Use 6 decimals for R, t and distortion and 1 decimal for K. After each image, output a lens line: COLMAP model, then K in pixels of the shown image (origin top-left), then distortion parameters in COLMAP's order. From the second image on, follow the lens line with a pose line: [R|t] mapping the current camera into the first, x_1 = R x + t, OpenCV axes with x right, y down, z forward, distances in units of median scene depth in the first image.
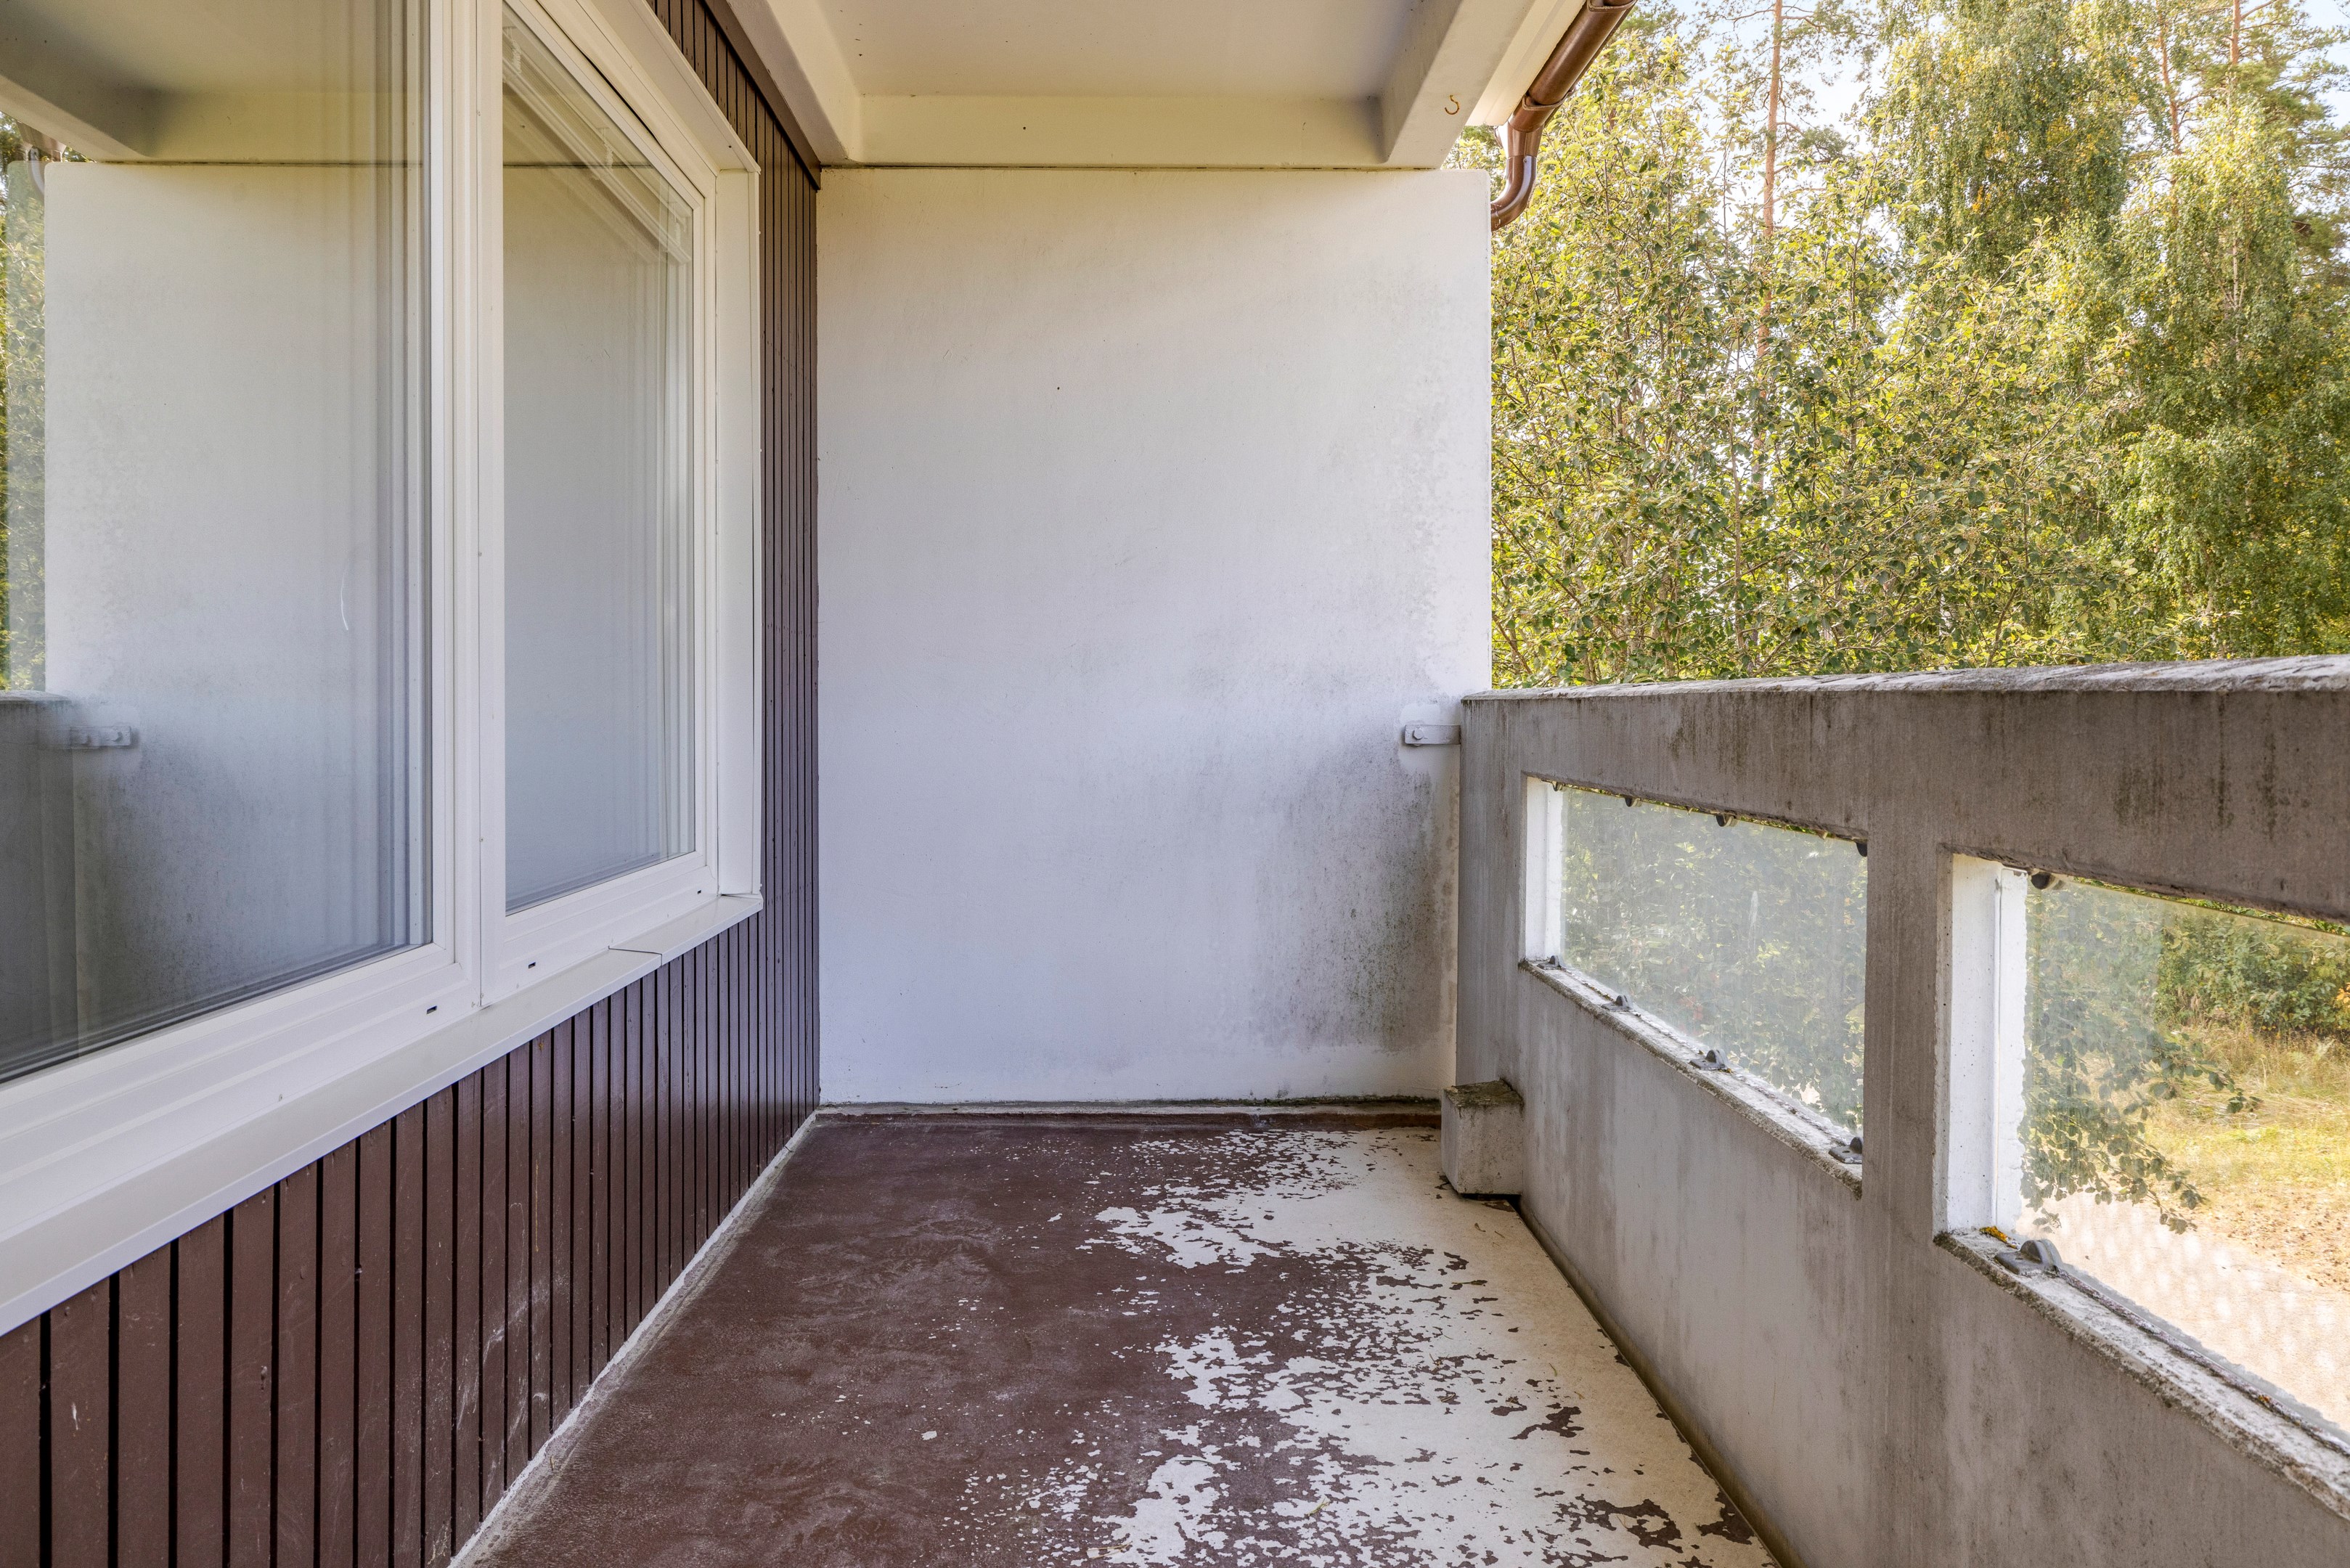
lens RADIAL K [[1628.6, 0, 1185.8], [0, 1628.6, 700.5], [0, 0, 1]] dist [-0.005502, 0.000071]
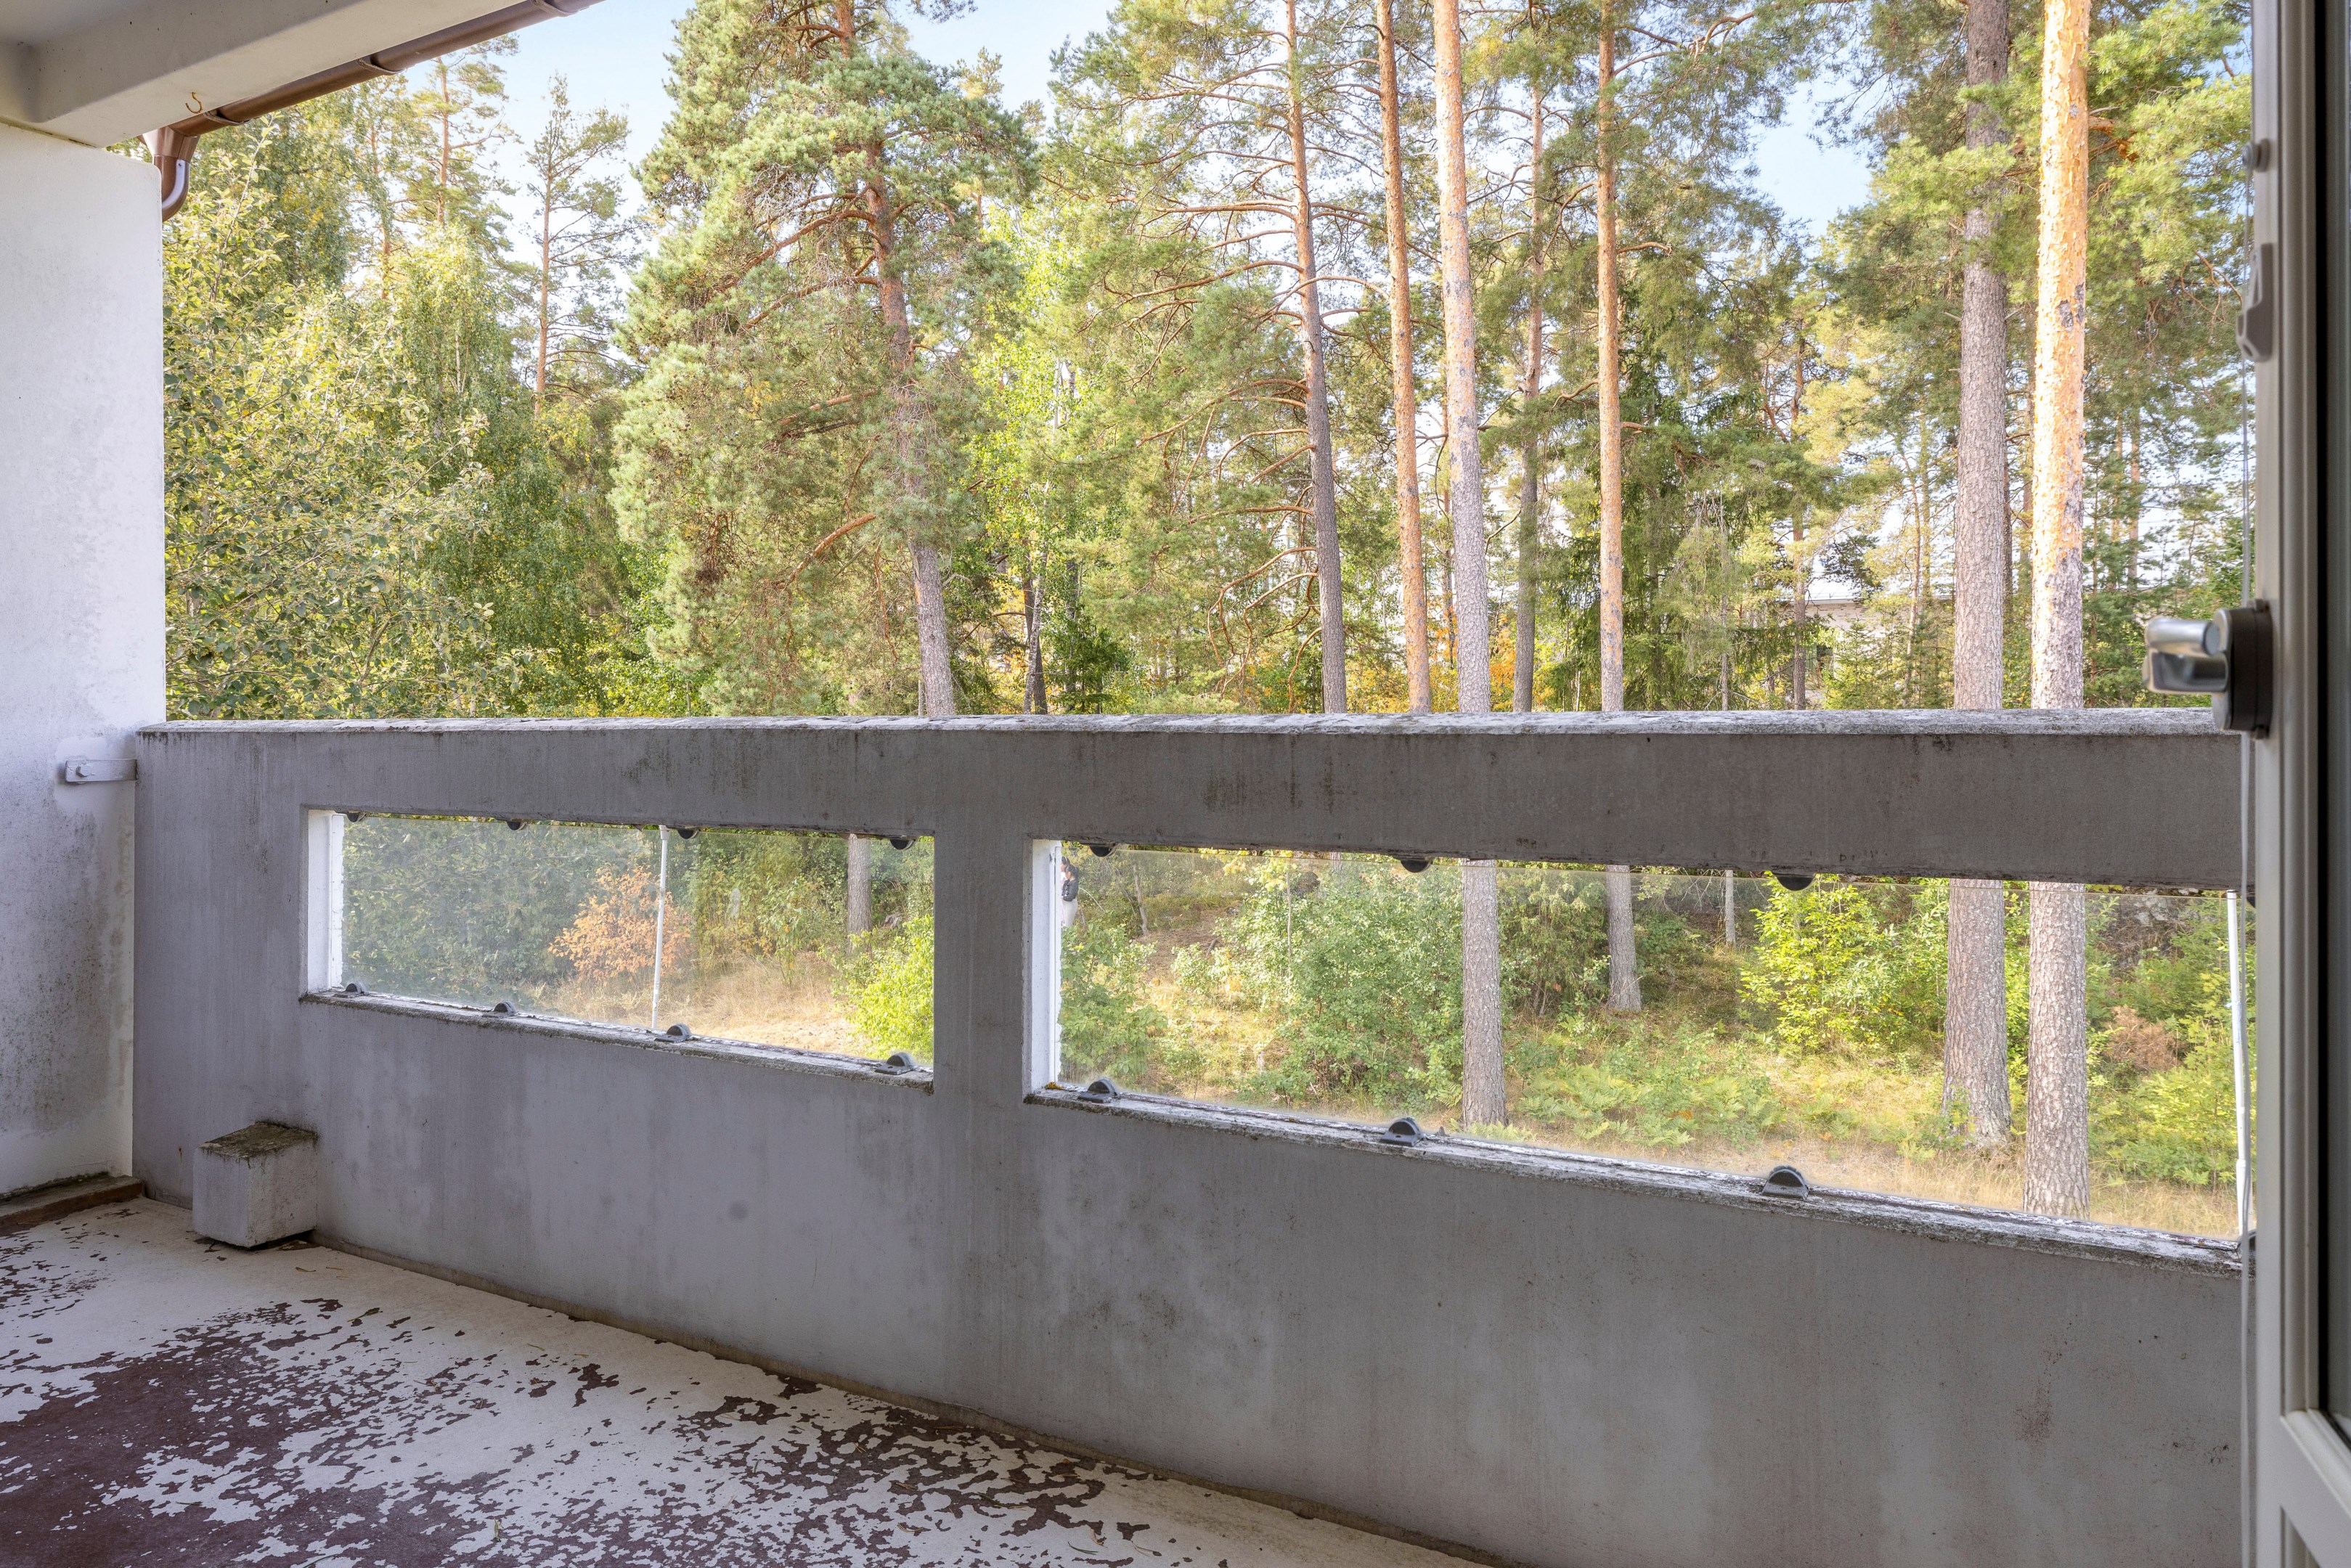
lens RADIAL K [[1429.3, 0, 1171.9], [0, 1429.3, 712.2], [0, 0, 1]] dist [-0.004609, 0.001489]
pose [[0.516582, -0.000698, 0.856237, -0.374568], [0.004057, 0.999990, -0.001633, -0.013392], [-0.856228, 0.004318, 0.516580, 0.133132]]
